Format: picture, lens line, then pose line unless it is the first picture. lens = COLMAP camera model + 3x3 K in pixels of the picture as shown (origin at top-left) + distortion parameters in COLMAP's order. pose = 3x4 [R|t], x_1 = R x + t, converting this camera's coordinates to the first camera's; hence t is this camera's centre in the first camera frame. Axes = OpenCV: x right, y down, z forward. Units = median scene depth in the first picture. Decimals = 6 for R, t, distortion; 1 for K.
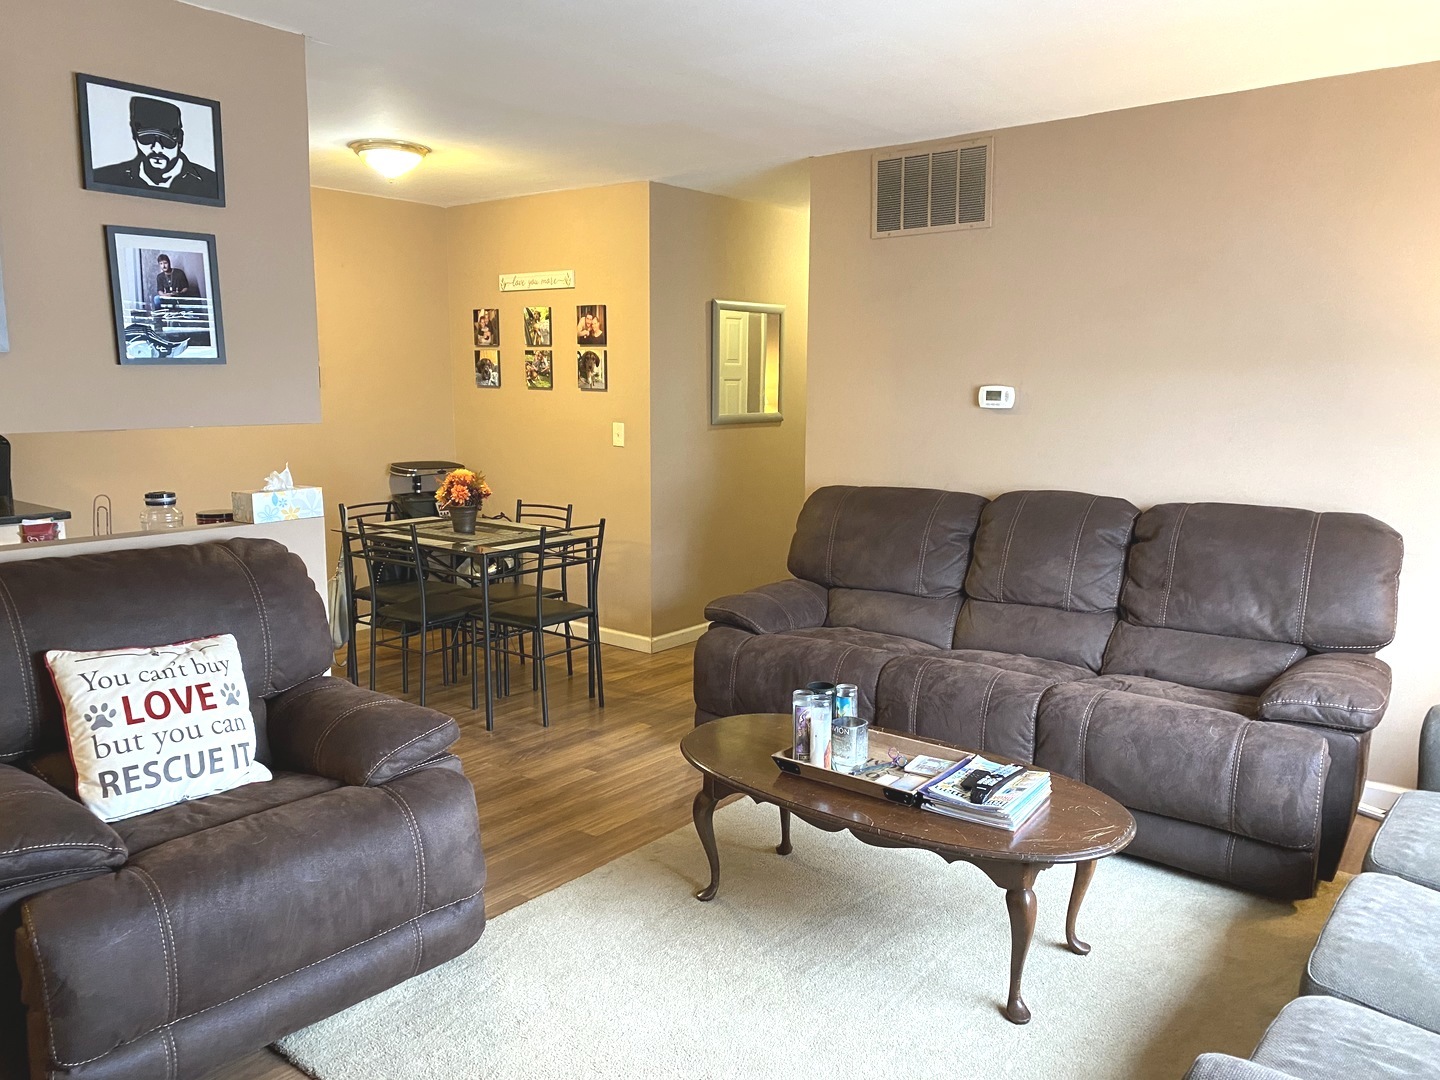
lens RADIAL K [[1102.0, 0, 720.0], [0, 1102.0, 540.0], [0, 0, 1]] dist [0.077321, -0.078781]
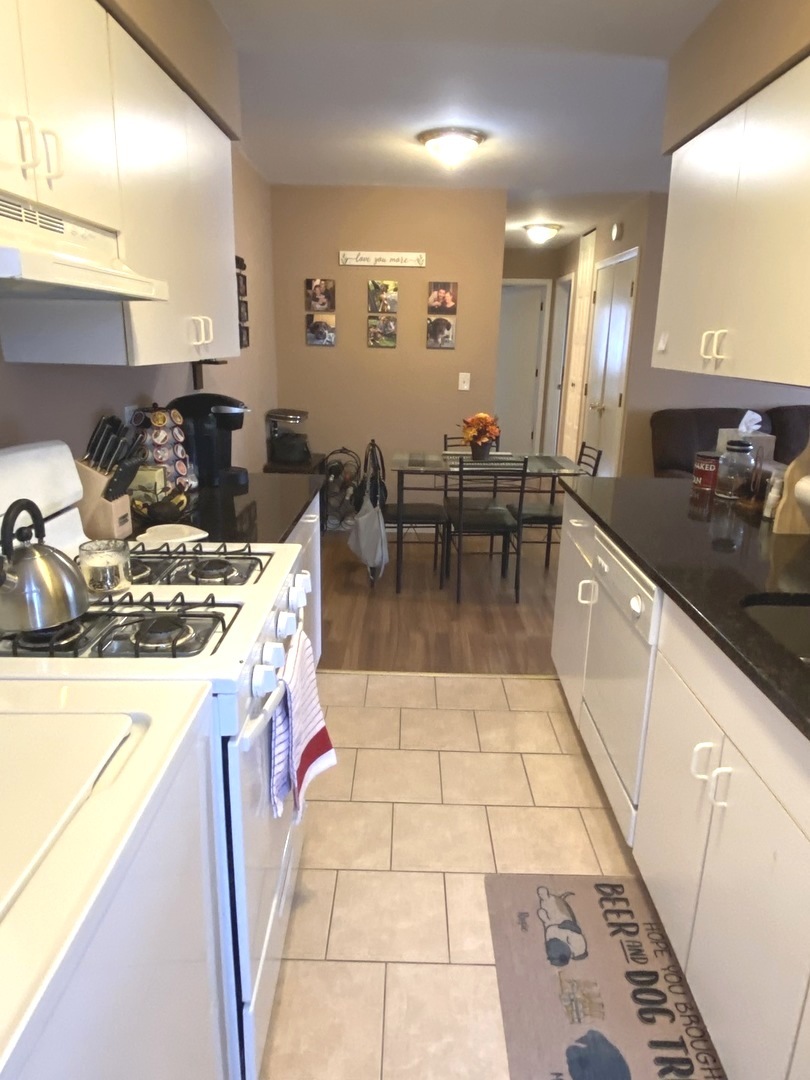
lens RADIAL K [[700.7, 0, 403.9], [0, 700.7, 532.0], [0, 0, 1]] dist [0.086860, -0.083546]
pose [[0.791678, -0.158452, 0.590033, -0.666027], [0.077430, 0.984016, 0.160364, -0.054640], [-0.606012, -0.081271, 0.791293, 0.317846]]
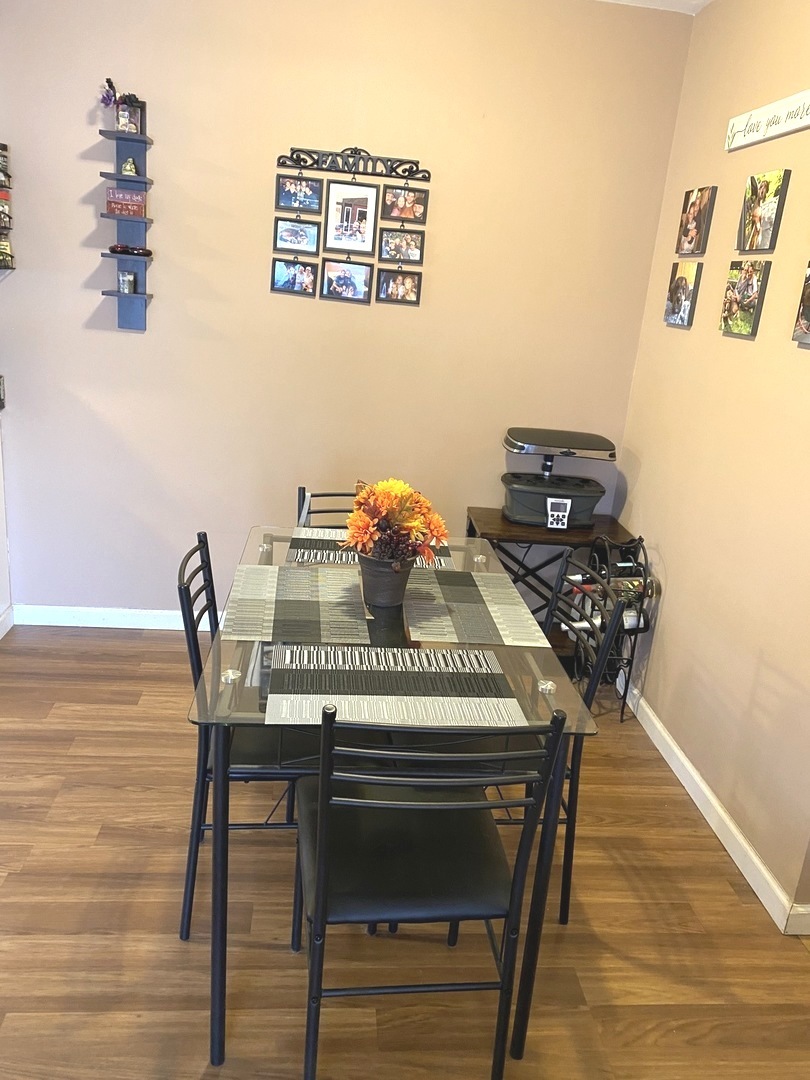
lens RADIAL K [[826.5, 0, 406.7], [0, 826.5, 535.6], [0, 0, 1]] dist [0.077321, -0.078781]
pose [[0.700220, 0.259266, -0.665186, 0.018570], [-0.186424, 0.965803, 0.180194, -0.087470], [0.689157, -0.002169, 0.724608, 0.601365]]
